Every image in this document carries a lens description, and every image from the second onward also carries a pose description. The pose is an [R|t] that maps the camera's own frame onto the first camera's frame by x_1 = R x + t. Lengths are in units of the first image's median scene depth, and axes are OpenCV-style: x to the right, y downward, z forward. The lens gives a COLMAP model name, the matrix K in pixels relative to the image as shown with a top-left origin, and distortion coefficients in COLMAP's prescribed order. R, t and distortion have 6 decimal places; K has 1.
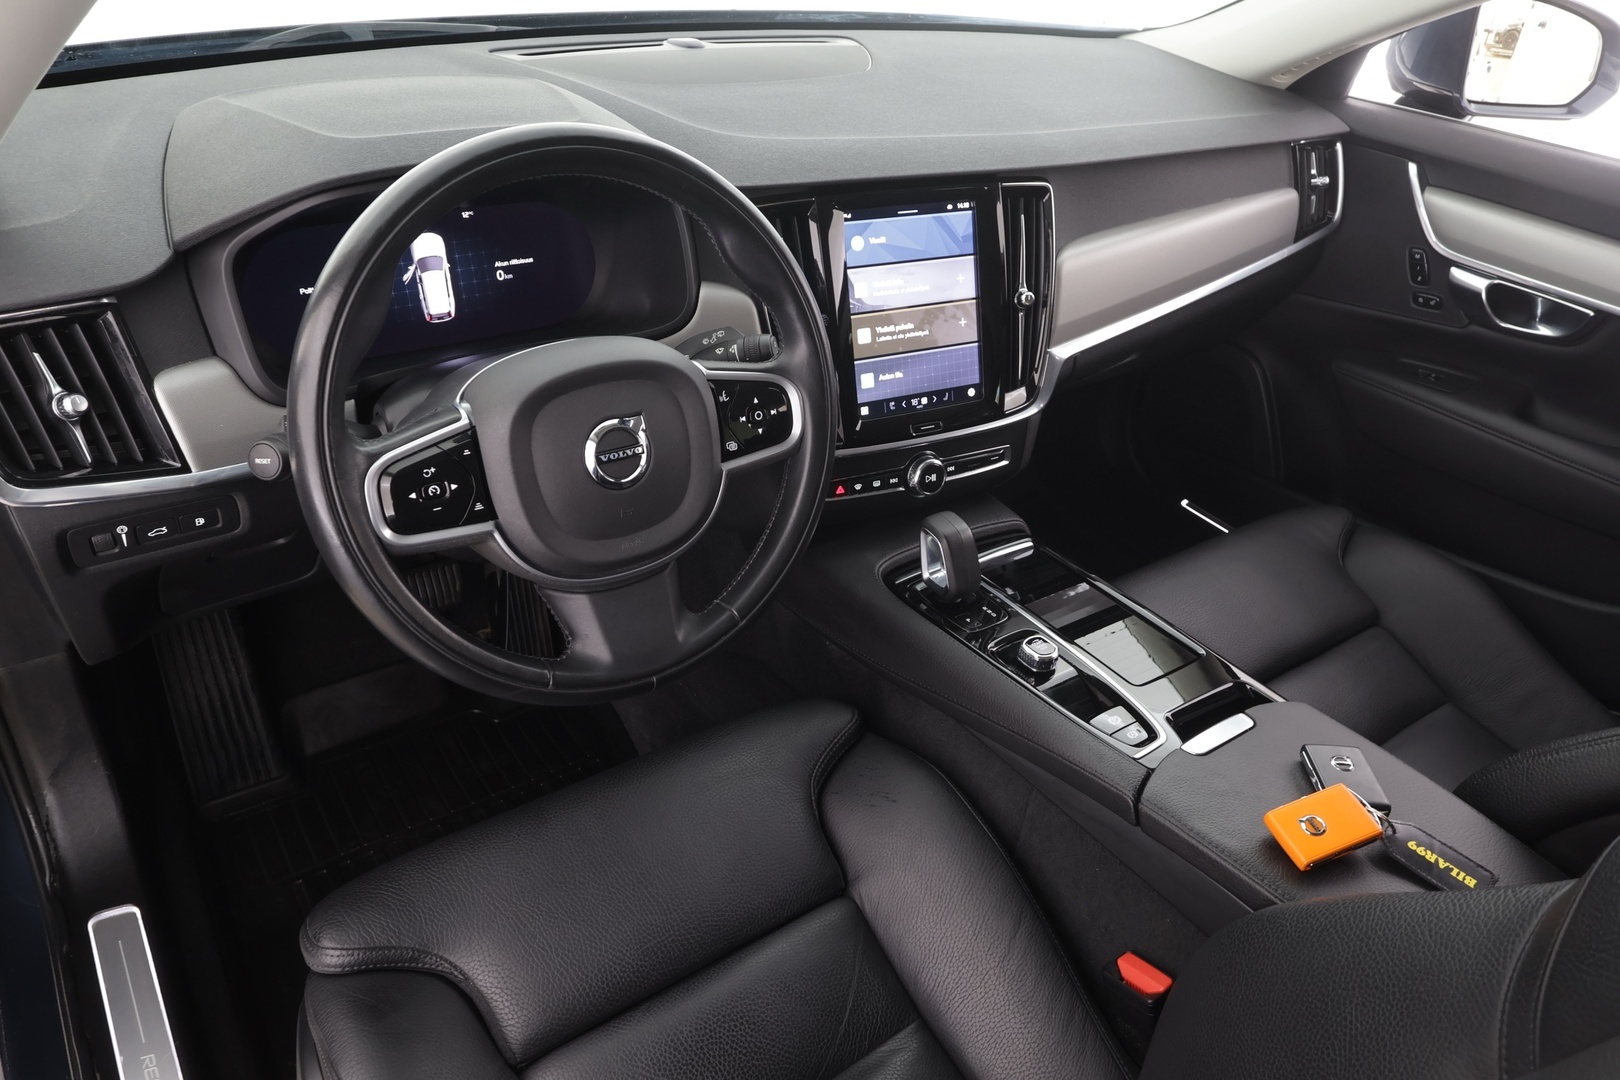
lens RADIAL K [[1099.7, 0, 805.6], [0, 1099.7, 555.6], [0, 0, 1]] dist [-0.001113, 0.002083]
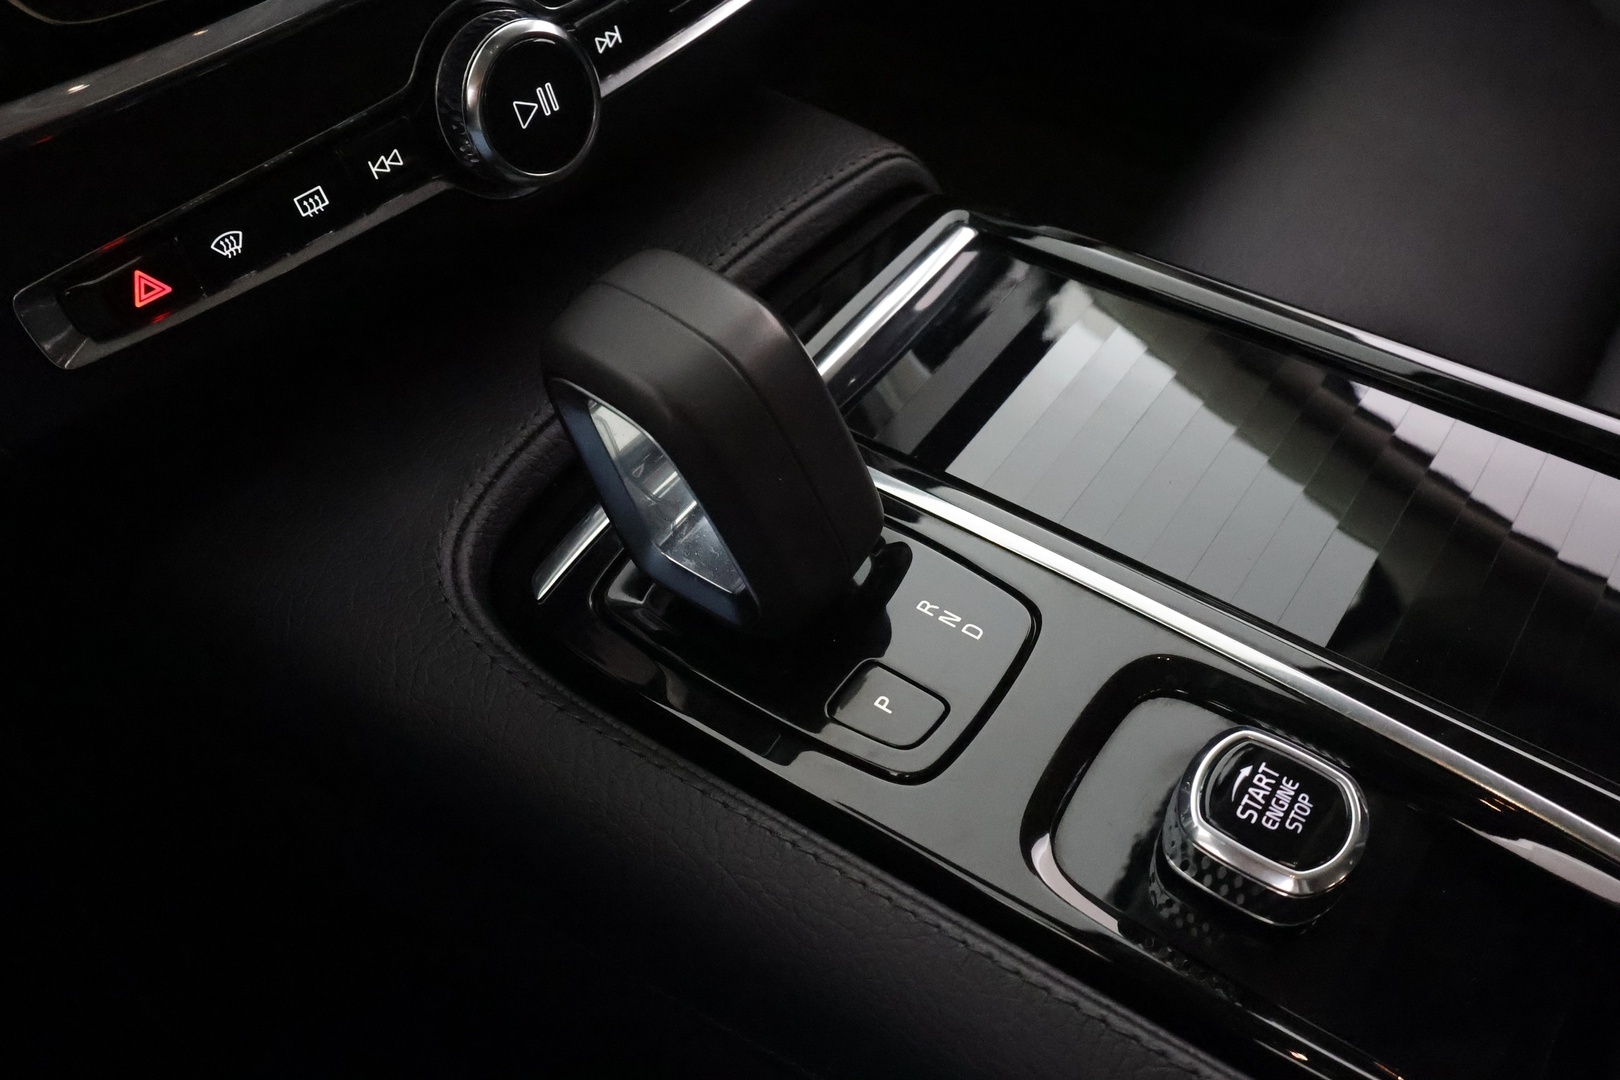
lens RADIAL K [[1258.5, 0, 810.6], [0, 1258.5, 542.0], [0, 0, 1]] dist [0.001309, 0.003860]
pose [[0.934615, -0.334438, 0.121021, 0.109679], [0.283573, 0.906091, 0.313984, -0.056156], [-0.214664, -0.259136, 0.941684, 0.742054]]
